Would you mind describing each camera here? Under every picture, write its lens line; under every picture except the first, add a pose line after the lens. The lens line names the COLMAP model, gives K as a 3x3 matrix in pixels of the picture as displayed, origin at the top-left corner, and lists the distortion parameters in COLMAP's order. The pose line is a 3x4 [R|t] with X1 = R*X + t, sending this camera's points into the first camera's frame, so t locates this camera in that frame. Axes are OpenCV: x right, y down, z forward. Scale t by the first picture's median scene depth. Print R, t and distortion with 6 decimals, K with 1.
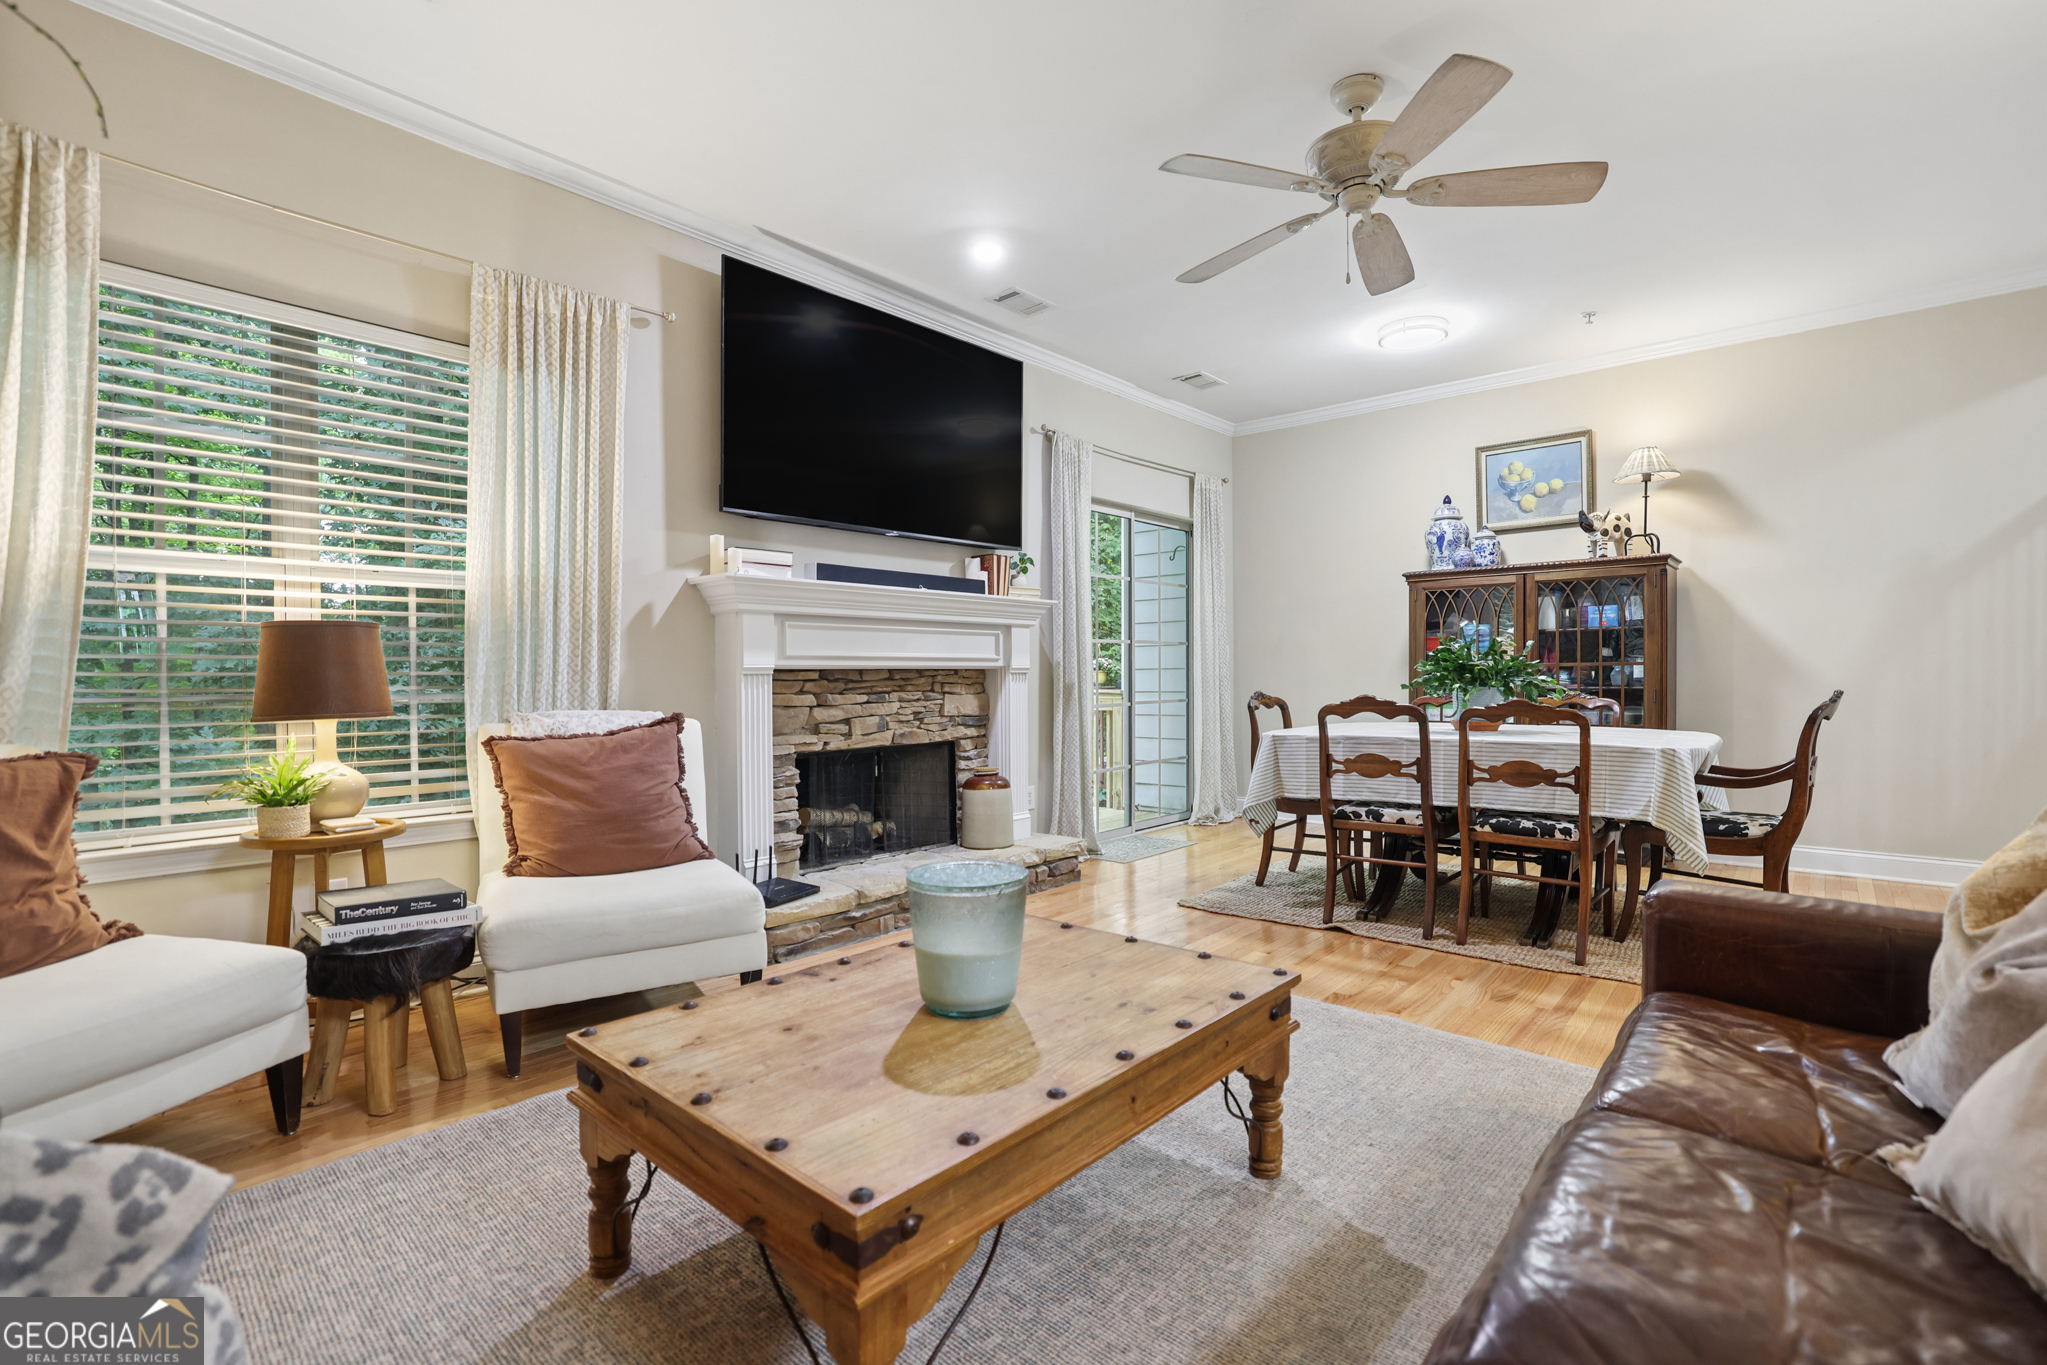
lens RADIAL K [[932.9, 0, 1026.0], [0, 932.9, 701.9], [0, 0, 1]] dist [-0.036388, 0.000654]
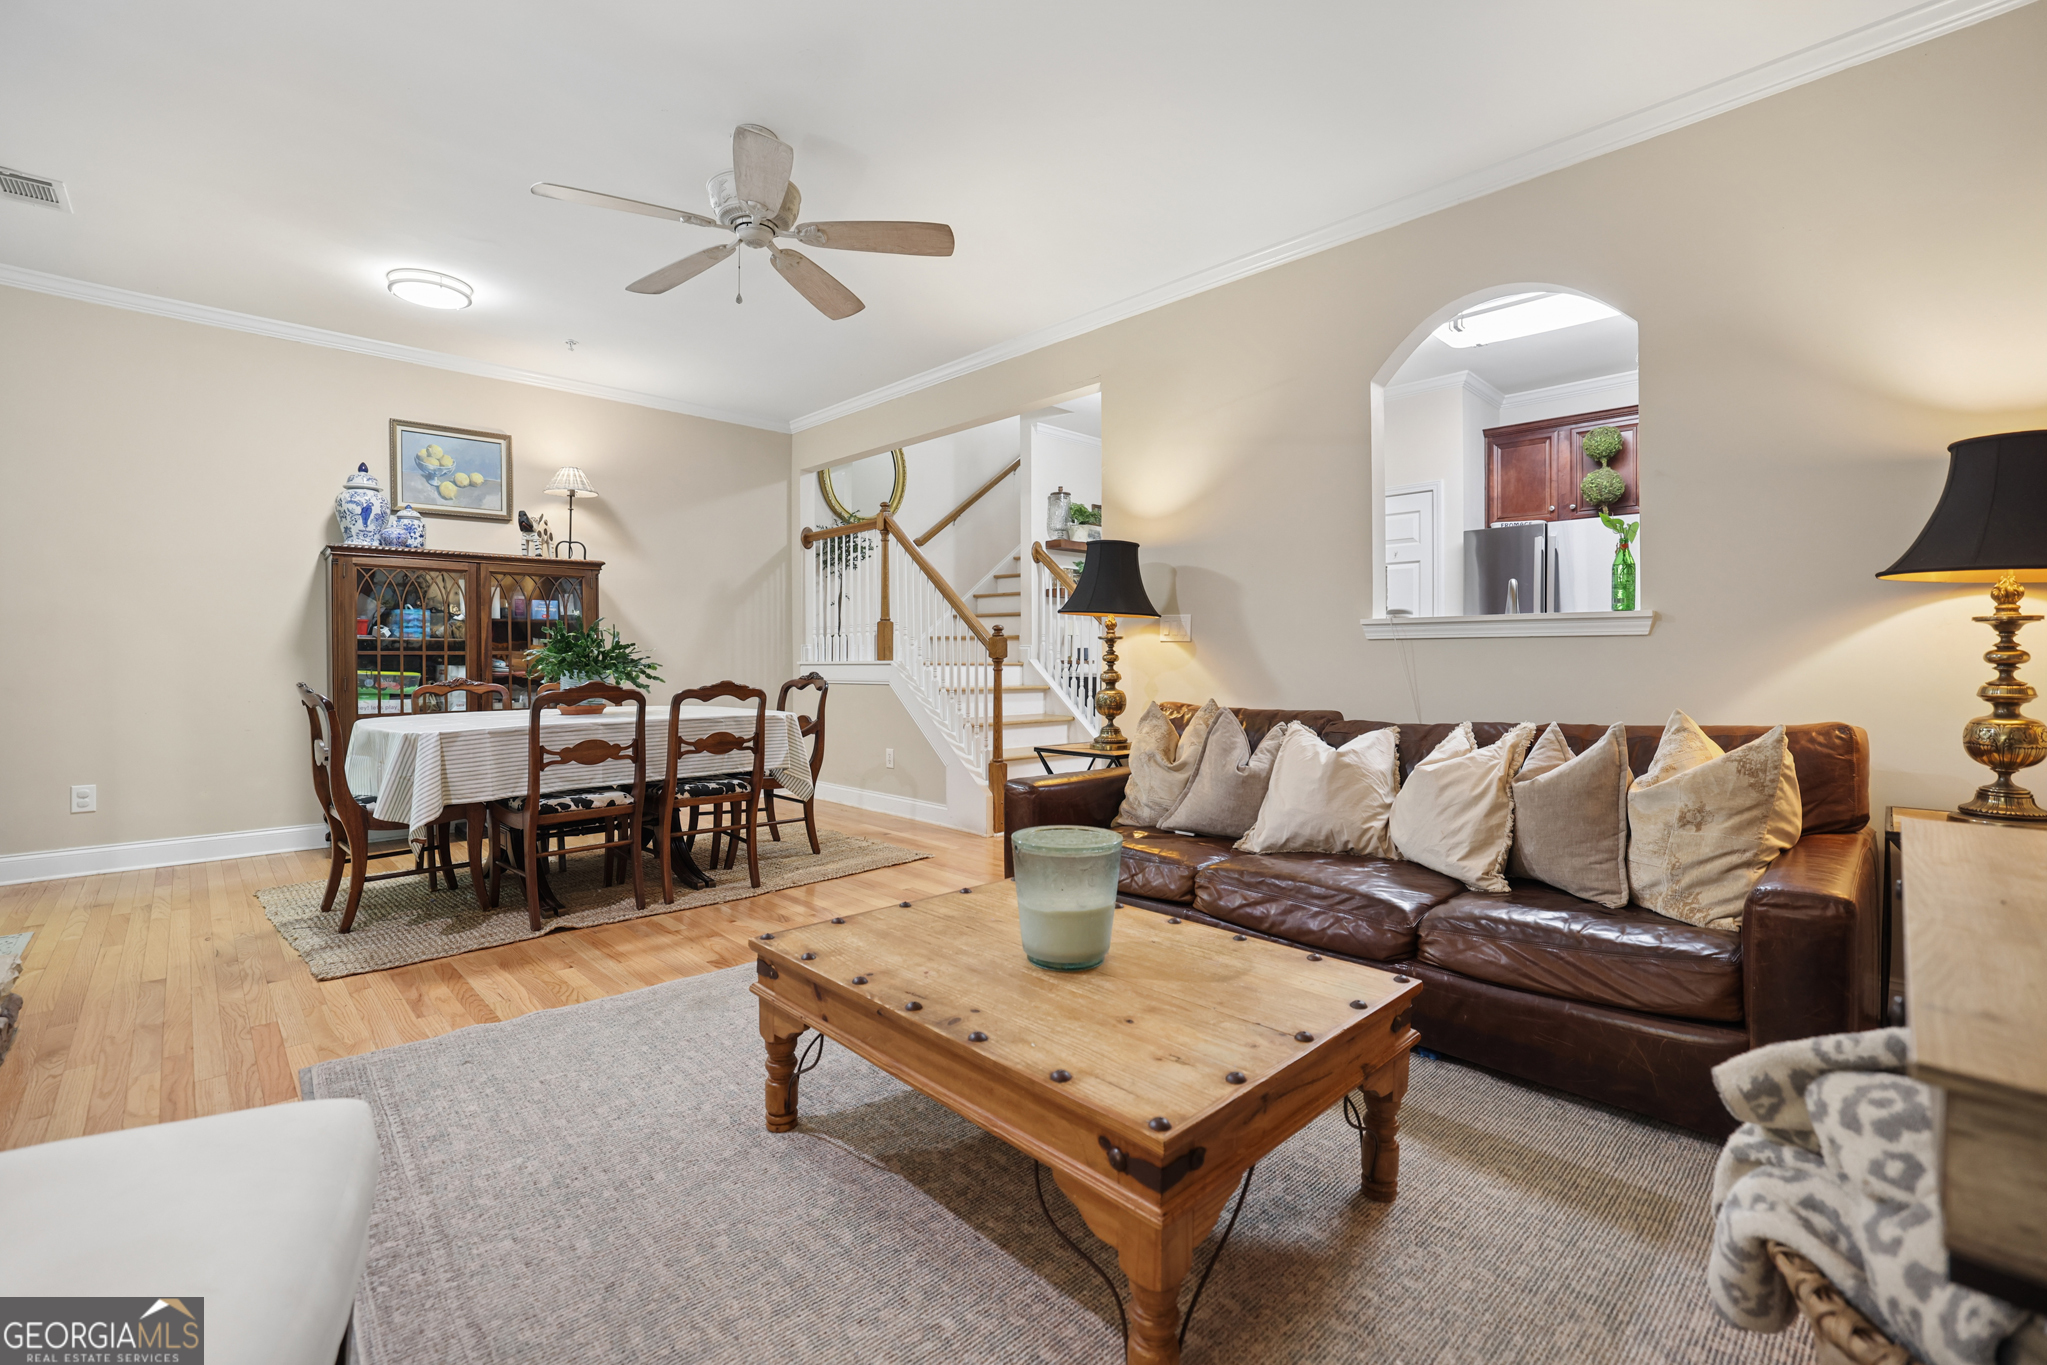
lens RADIAL K [[896.3, 0, 1023.5], [0, 896.3, 682.5], [0, 0, 1]] dist [-0.053040, 0.020825]
pose [[0.075151, -0.018836, 0.996994, -0.446106], [0.029899, 0.999415, 0.016628, -0.006470], [-0.996724, 0.028560, 0.075670, 0.389084]]
